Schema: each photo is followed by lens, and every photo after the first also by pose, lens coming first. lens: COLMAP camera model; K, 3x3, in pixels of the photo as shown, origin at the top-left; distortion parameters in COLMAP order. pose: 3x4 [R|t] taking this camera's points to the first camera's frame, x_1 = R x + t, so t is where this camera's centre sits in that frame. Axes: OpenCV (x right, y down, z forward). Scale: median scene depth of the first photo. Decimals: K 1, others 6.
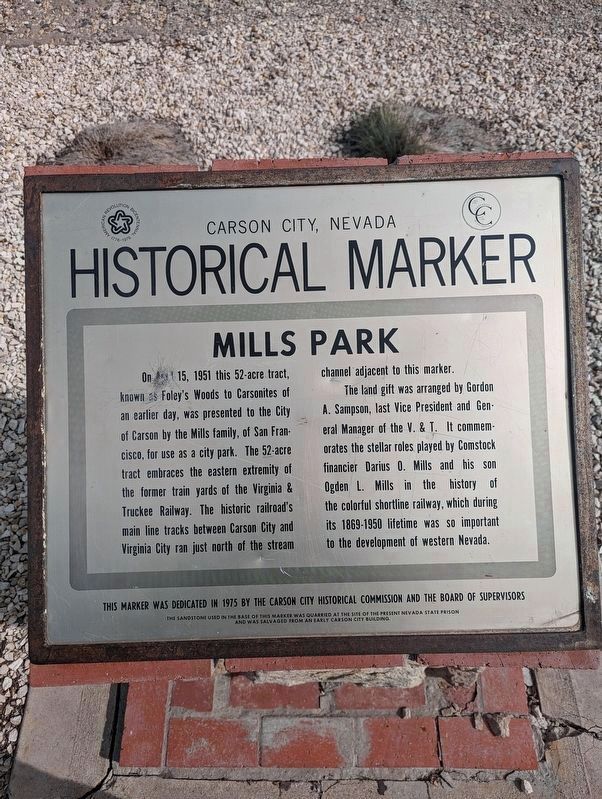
lens RADIAL K [[551.1, 0, 304.6], [0, 551.1, 398.3], [0, 0, 1]] dist [0.048713, -0.016496]
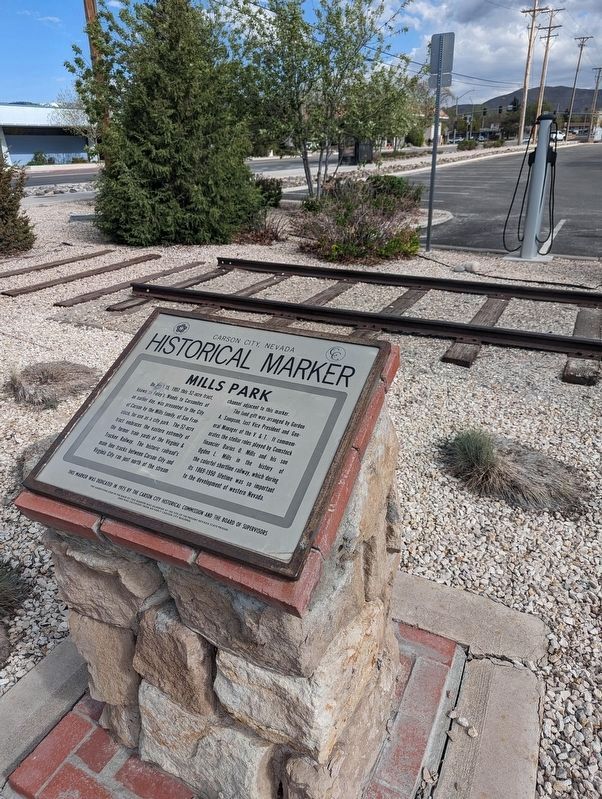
lens RADIAL K [[551.1, 0, 297.4], [0, 551.1, 396.8], [0, 0, 1]] dist [0.048713, -0.016496]
pose [[0.894868, 0.215399, -0.390915, 0.984592], [-0.399159, 0.778110, -0.484992, 0.766231], [0.199708, 0.590041, 0.782284, -0.443418]]
